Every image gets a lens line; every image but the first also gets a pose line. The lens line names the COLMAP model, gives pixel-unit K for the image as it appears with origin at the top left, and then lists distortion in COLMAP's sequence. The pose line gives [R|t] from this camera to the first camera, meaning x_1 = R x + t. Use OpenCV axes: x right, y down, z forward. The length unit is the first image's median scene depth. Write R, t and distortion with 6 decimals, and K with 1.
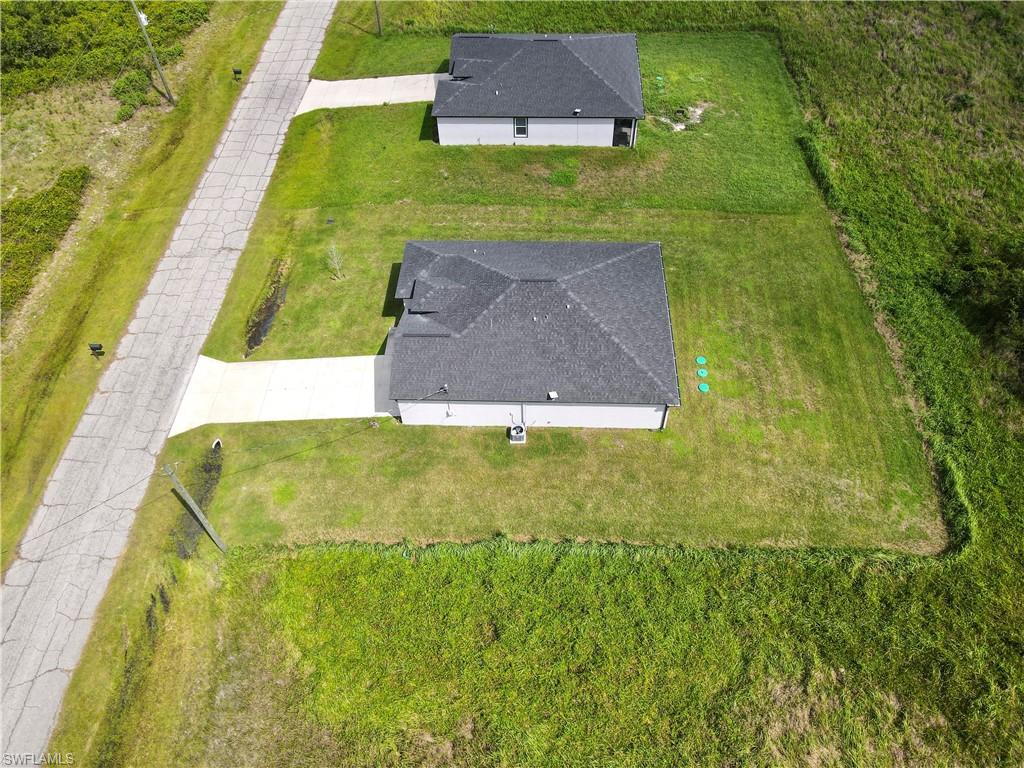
lens RADIAL K [[744.0, 0, 512.0], [0, 744.0, 384.0], [0, 0, 1]] dist [0.020191, 0.004043]
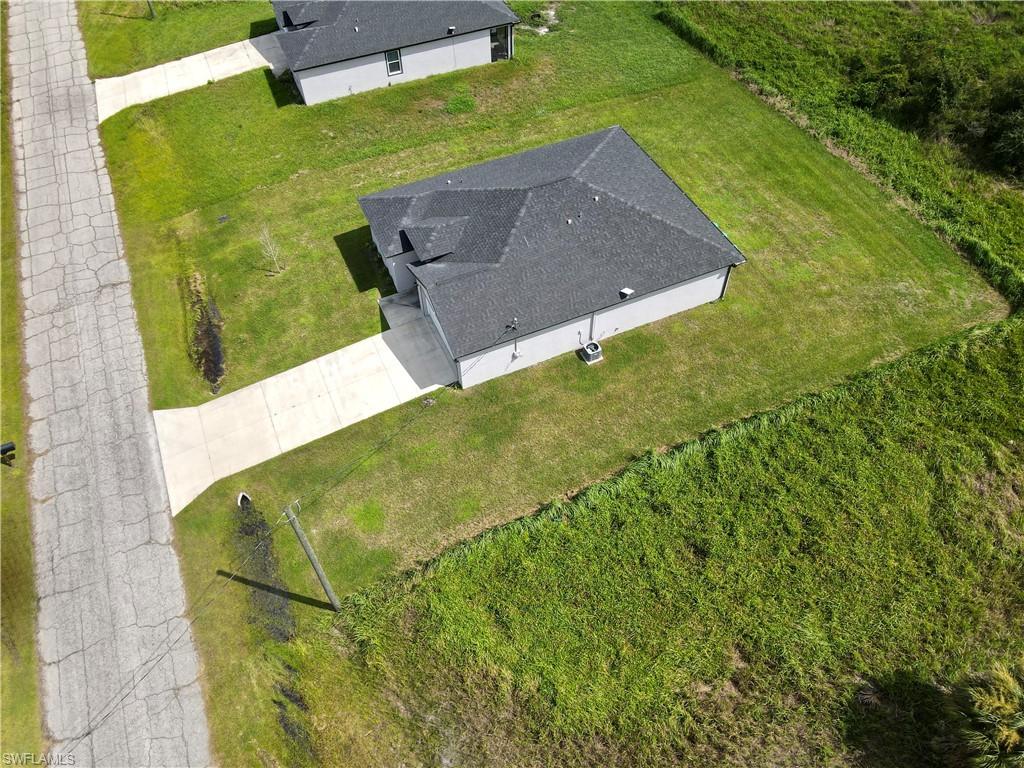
lens RADIAL K [[744.0, 0, 512.0], [0, 744.0, 384.0], [0, 0, 1]] dist [0.020191, 0.004043]
pose [[0.897203, -0.339834, 0.282028, -0.320867], [0.340515, 0.939003, 0.048201, 0.025881], [-0.281206, 0.052789, 0.958194, 0.171762]]
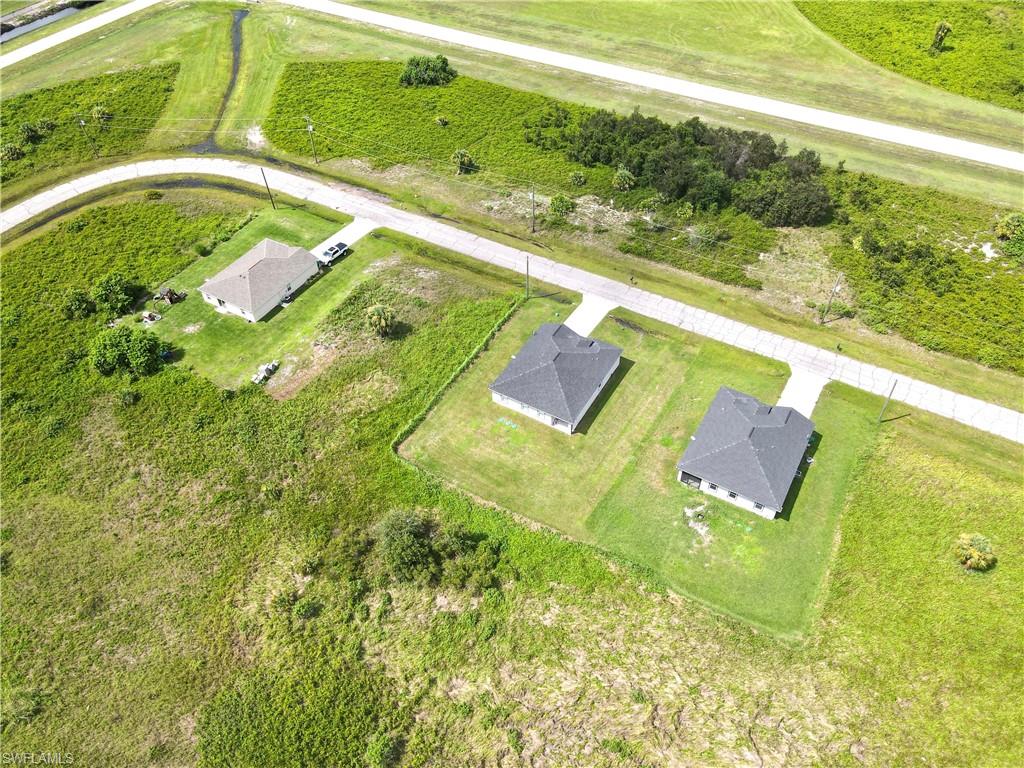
lens RADIAL K [[744.0, 0, 512.0], [0, 744.0, 384.0], [0, 0, 1]] dist [0.020191, 0.004043]
pose [[-0.469934, 0.652852, -0.594093, 1.532253], [-0.673509, 0.169848, 0.719400, -1.689764], [0.570567, 0.738198, 0.359884, 0.097620]]
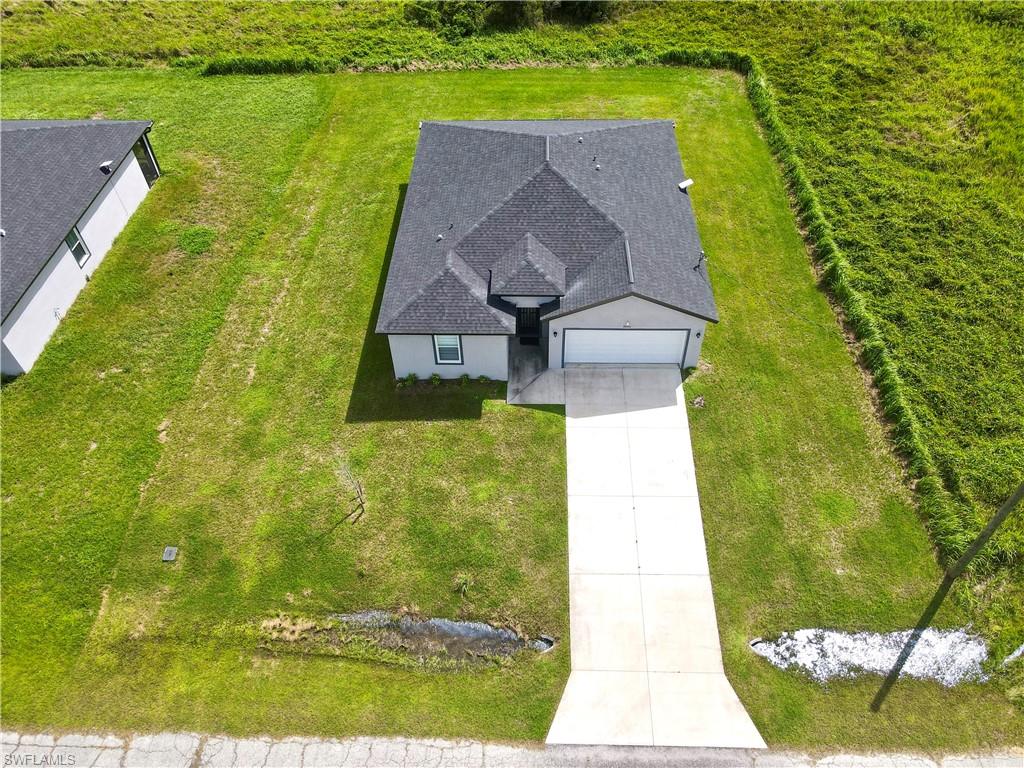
lens RADIAL K [[744.0, 0, 512.0], [0, 744.0, 384.0], [0, 0, 1]] dist [0.020191, 0.004043]
pose [[-0.010256, -0.716715, 0.697290, -0.632824], [0.791254, 0.420552, 0.443906, -0.383856], [-0.611401, 0.556287, 0.562791, 0.689965]]
